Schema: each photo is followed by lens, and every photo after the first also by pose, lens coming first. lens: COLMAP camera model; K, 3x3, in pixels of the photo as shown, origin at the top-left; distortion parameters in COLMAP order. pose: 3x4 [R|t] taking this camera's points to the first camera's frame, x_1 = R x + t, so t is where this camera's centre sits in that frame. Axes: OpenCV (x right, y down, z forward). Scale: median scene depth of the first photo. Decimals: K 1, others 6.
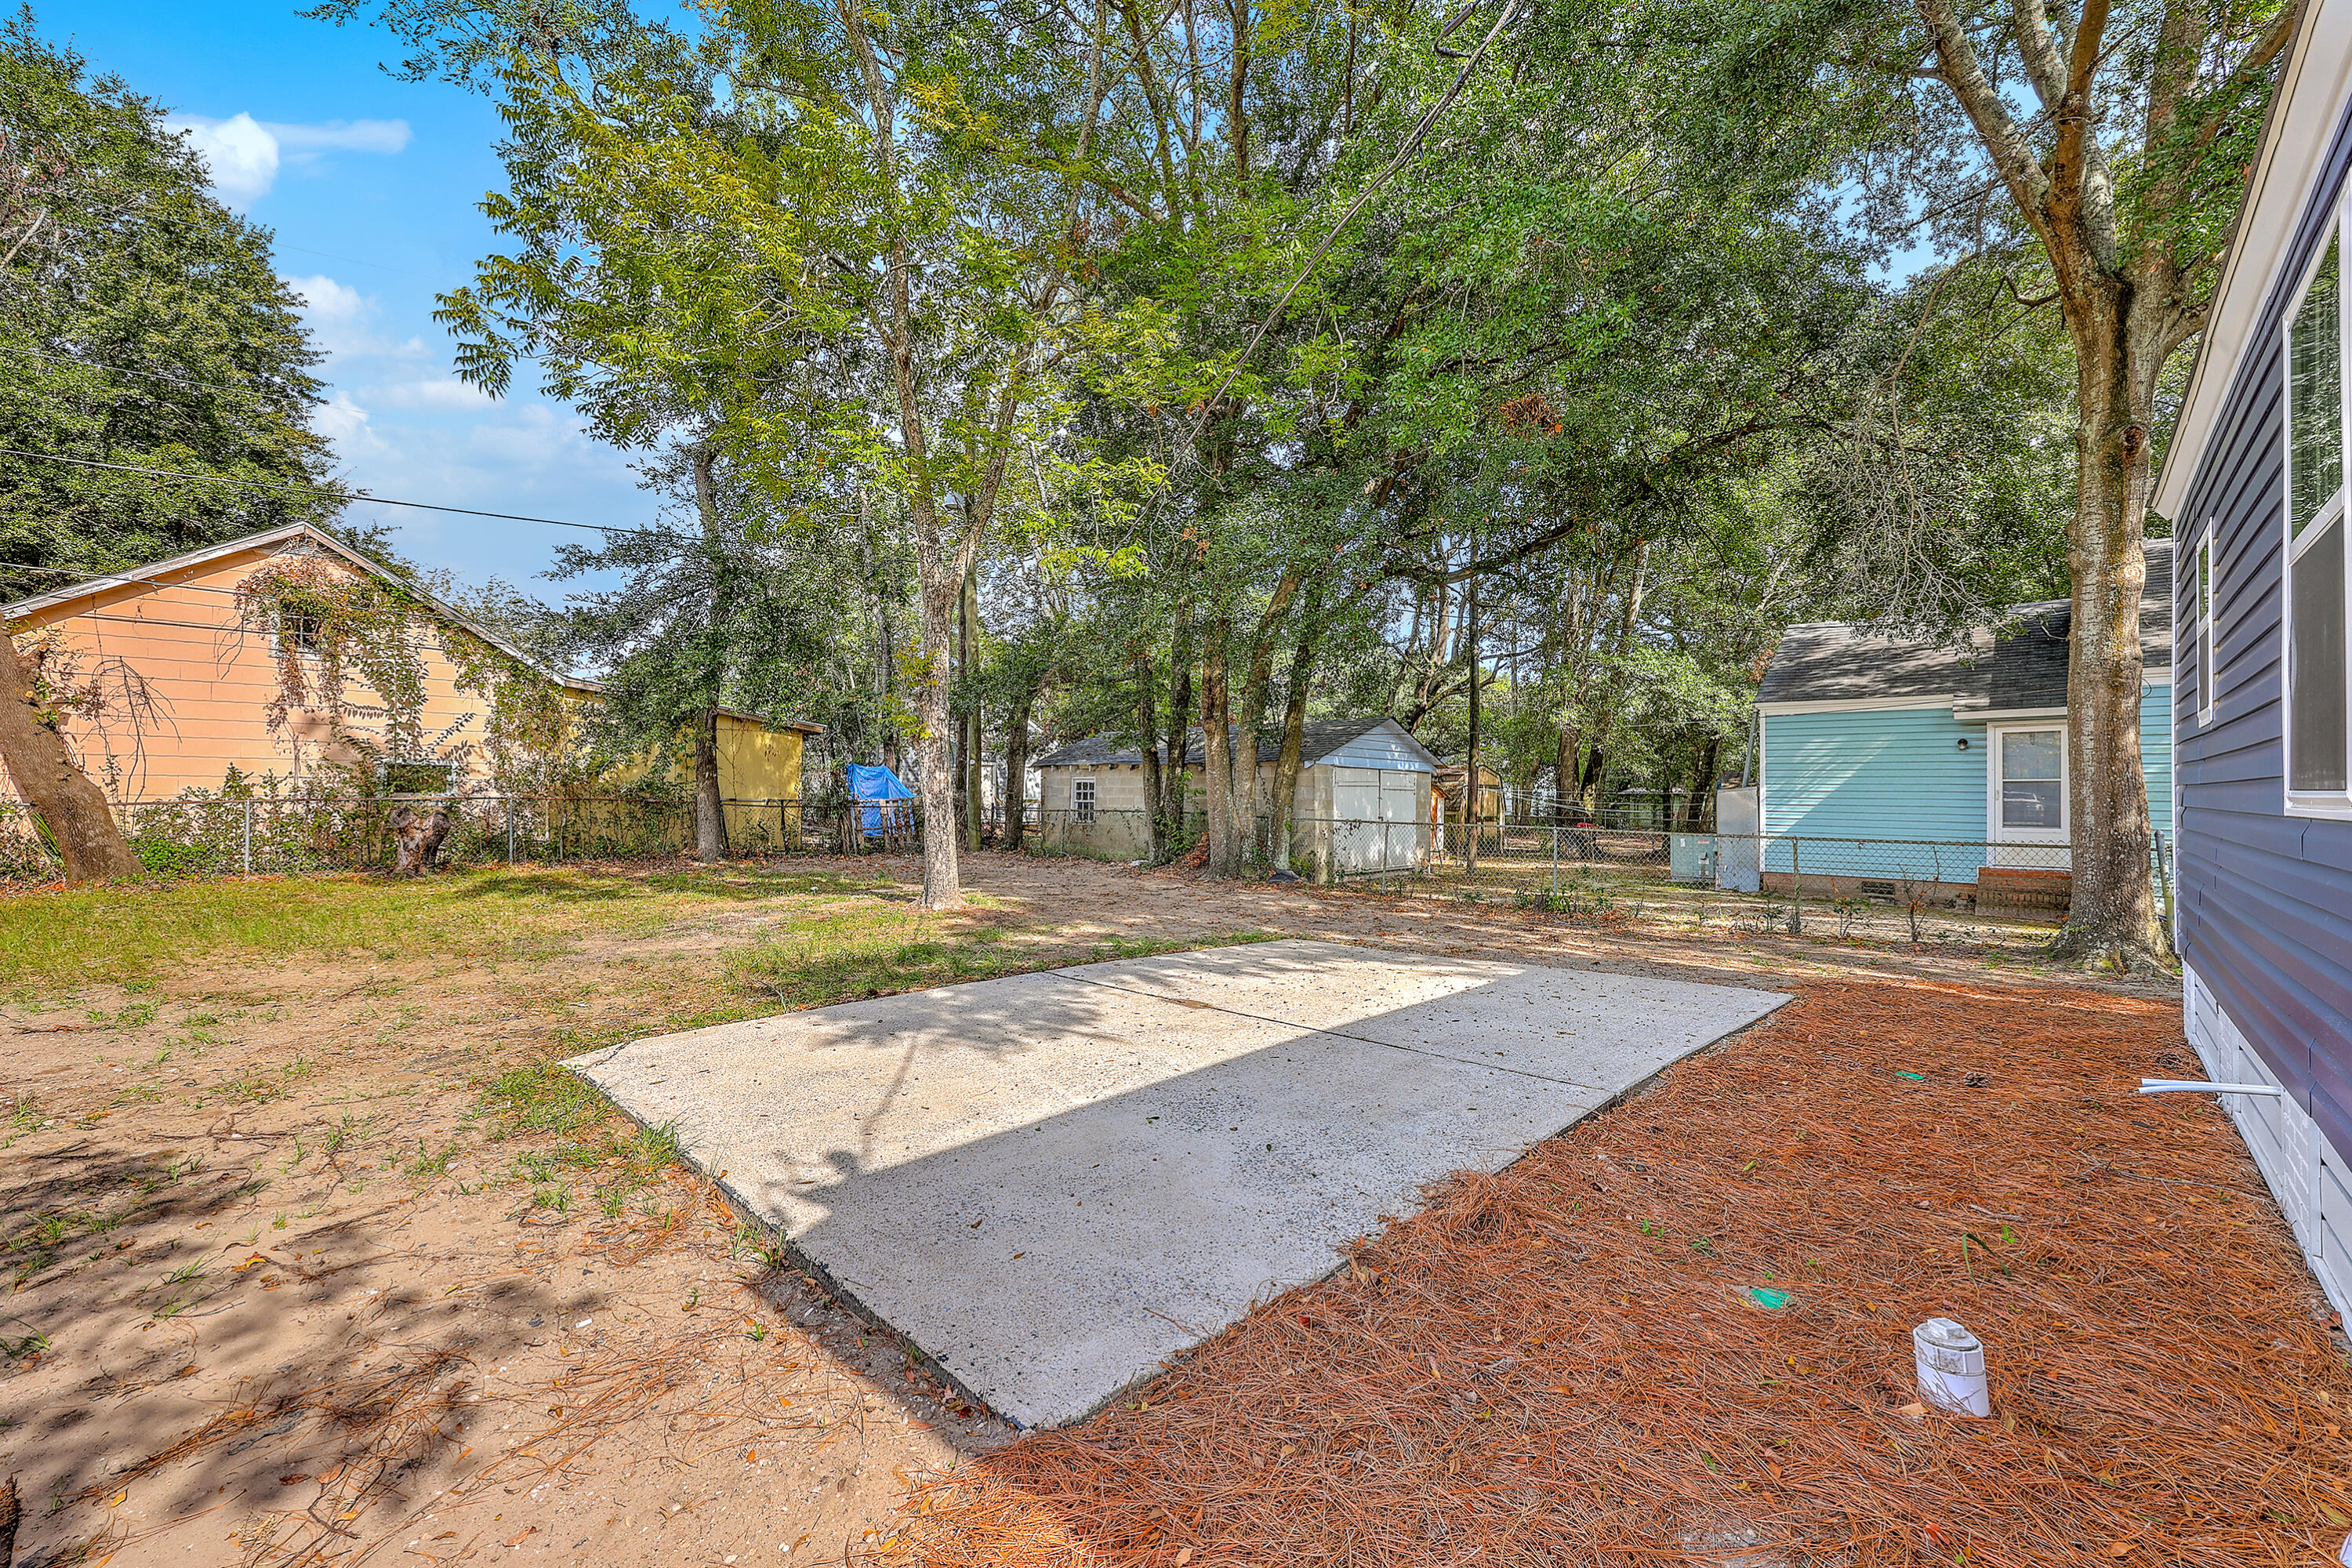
lens RADIAL K [[968.6, 0, 1188.6], [0, 968.6, 778.6], [0, 0, 1]] dist [-0.000792, -0.000190]
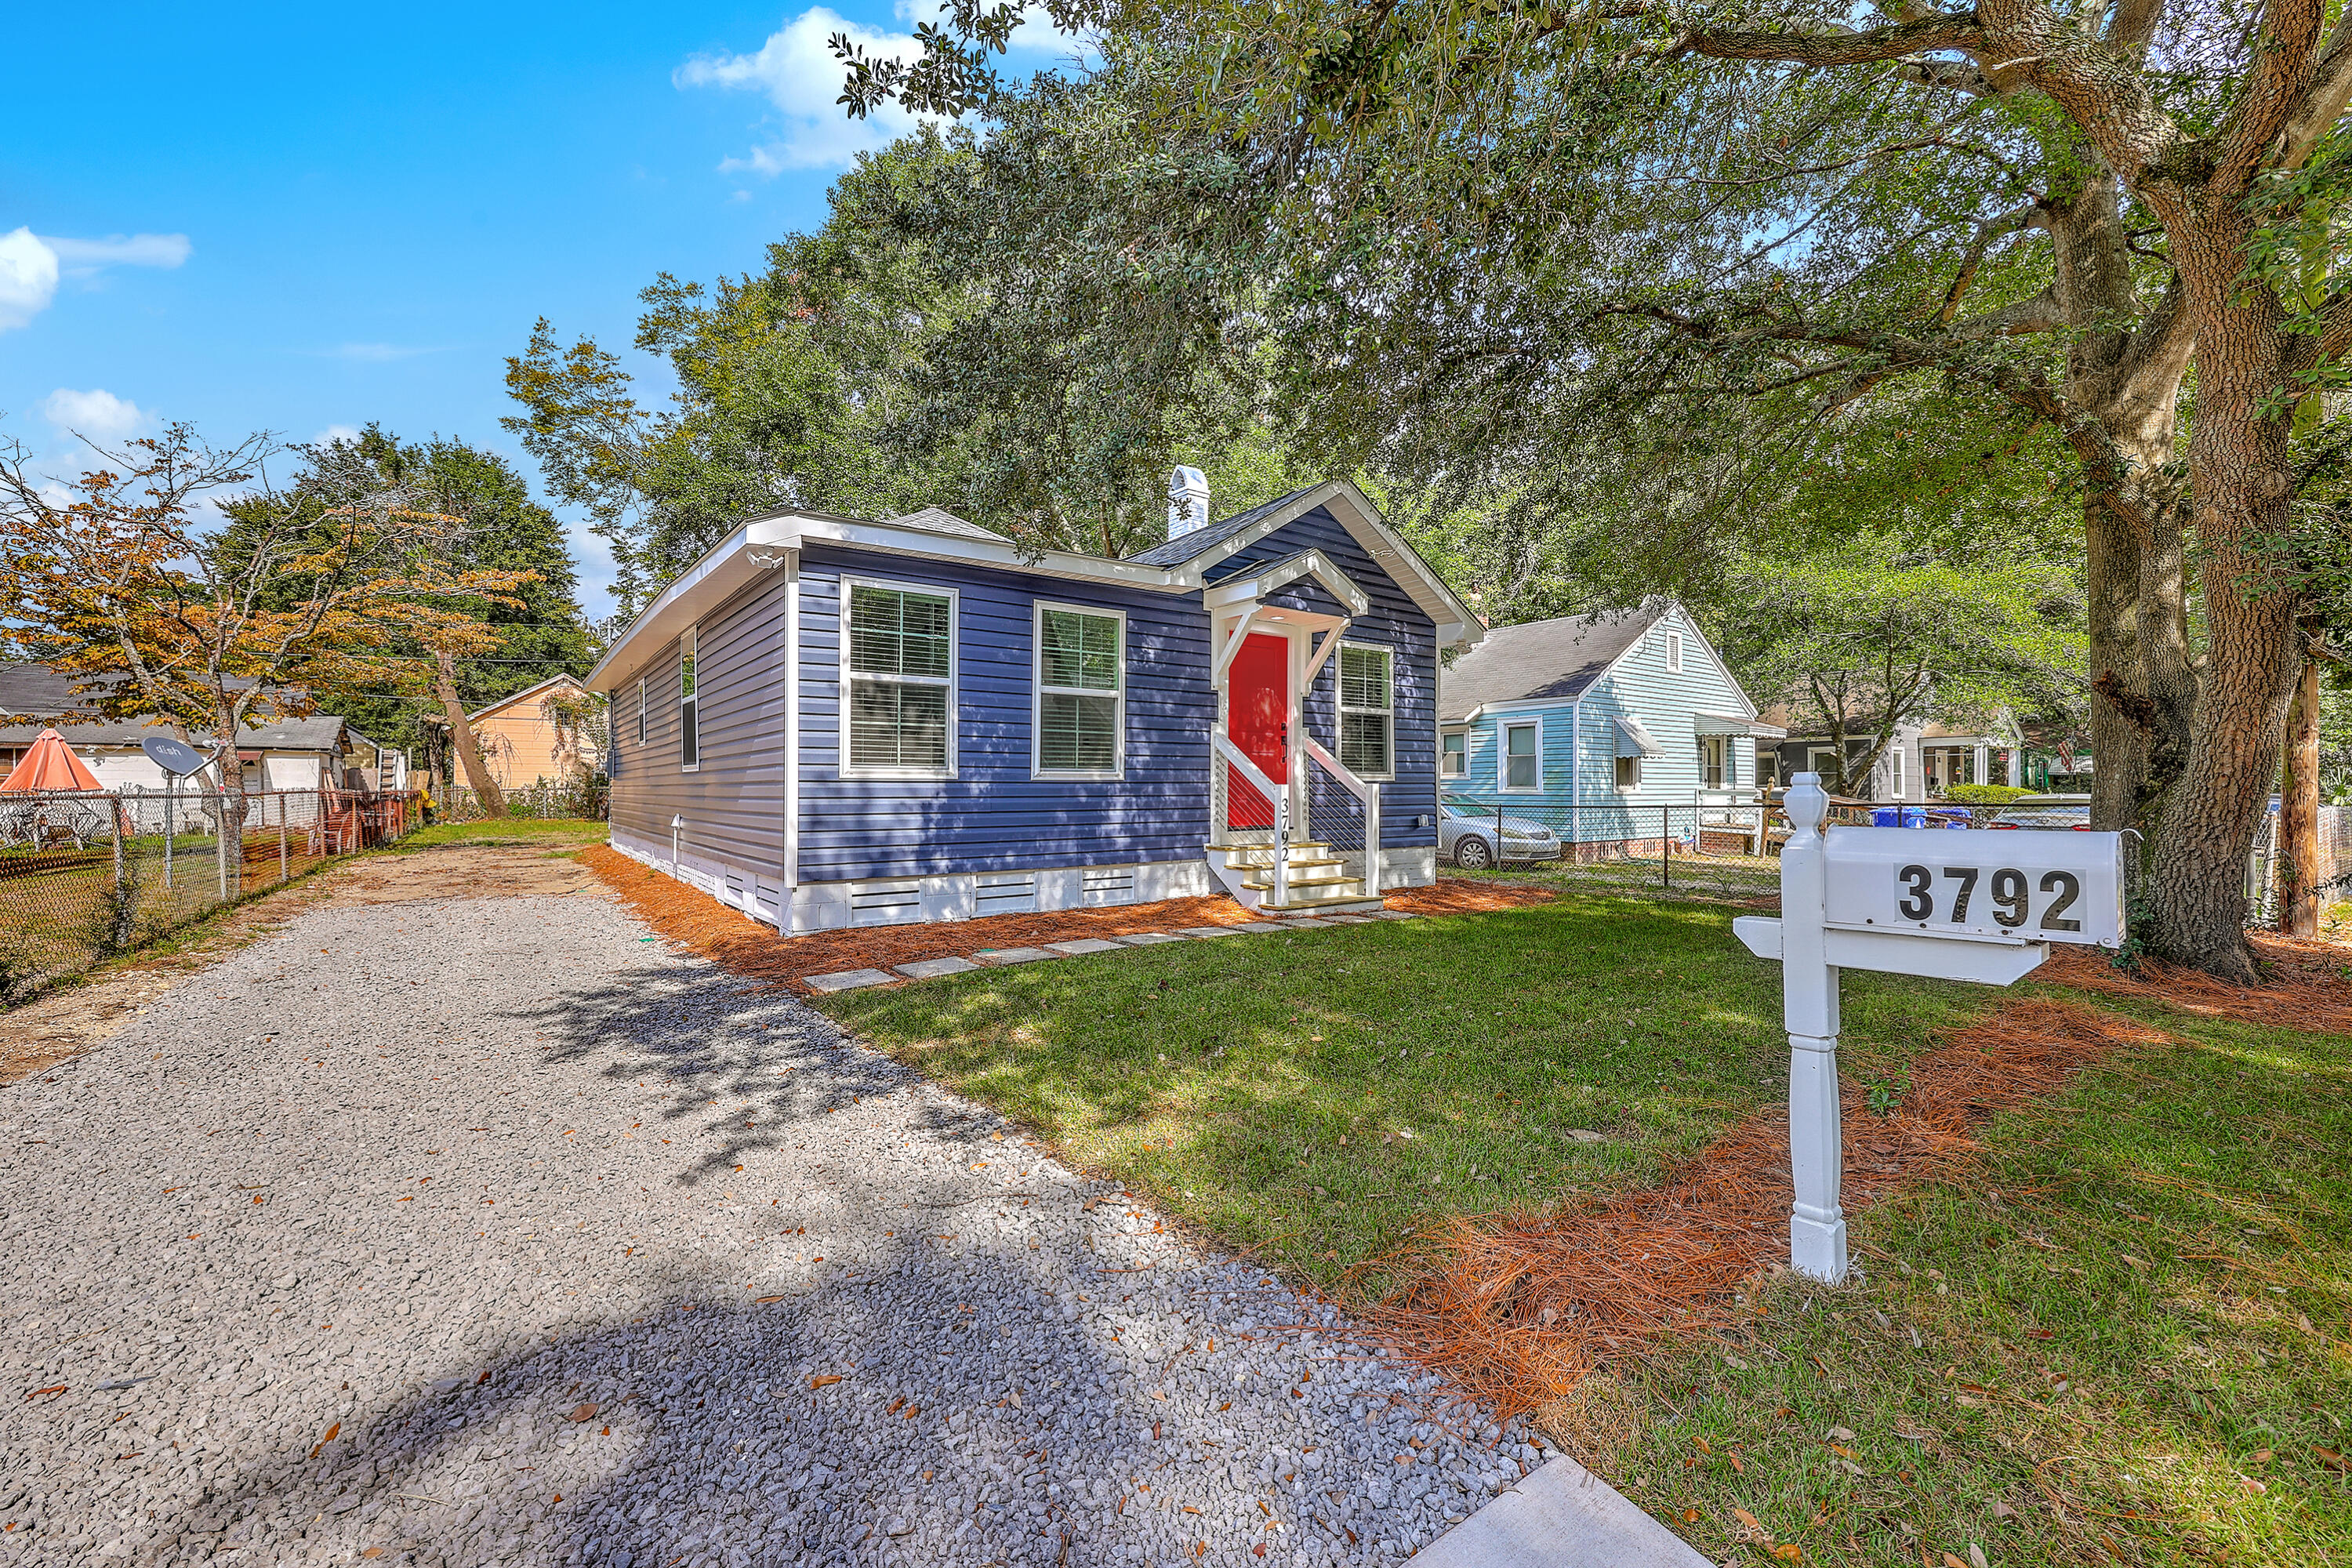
lens RADIAL K [[968.6, 0, 1185.9], [0, 968.6, 773.9], [0, 0, 1]] dist [-0.000792, -0.000190]
pose [[0.981386, -0.012517, -0.191636, 1.125097], [0.012442, 0.999921, -0.001596, 0.008776], [0.191641, -0.000818, 0.981465, -1.131465]]
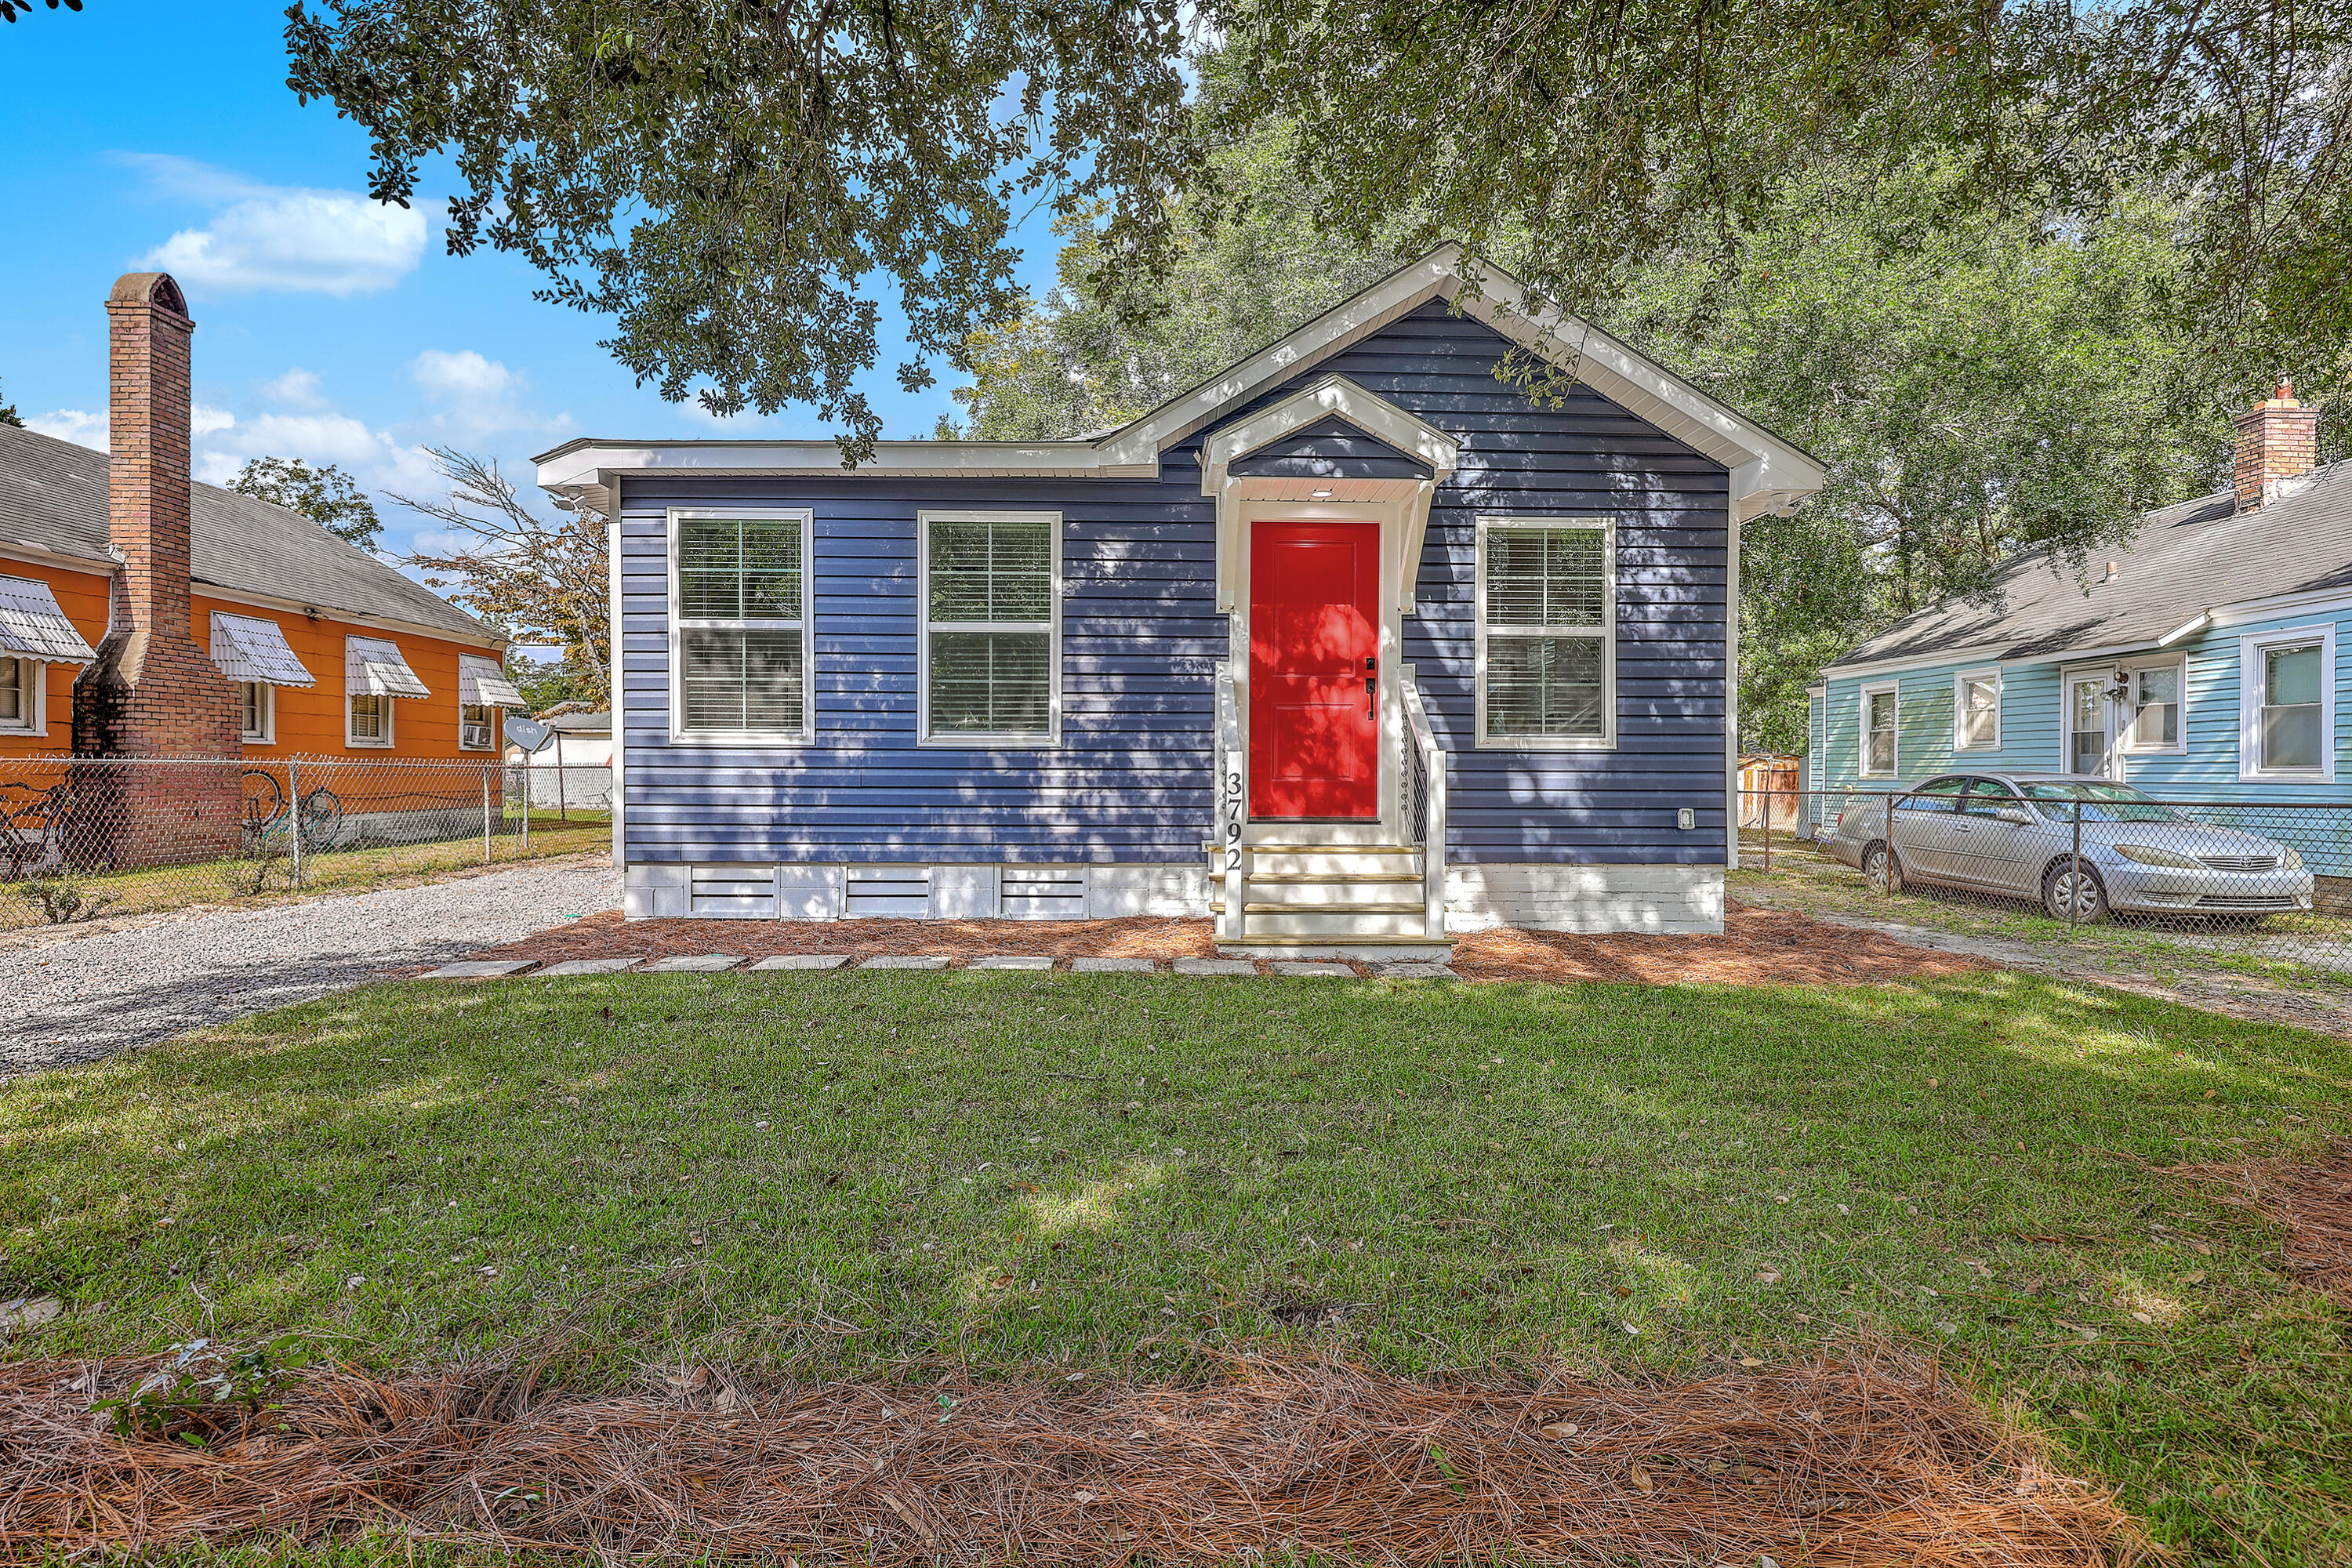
lens RADIAL K [[1233.9, 0, 1183.0], [0, 1233.9, 776.6], [0, 0, 1]] dist [0.000567, -0.000059]
pose [[0.686836, -0.004082, -0.726801, 1.454799], [0.011978, 0.999912, 0.005703, 0.024316], [0.726714, -0.012623, 0.686825, -0.850932]]
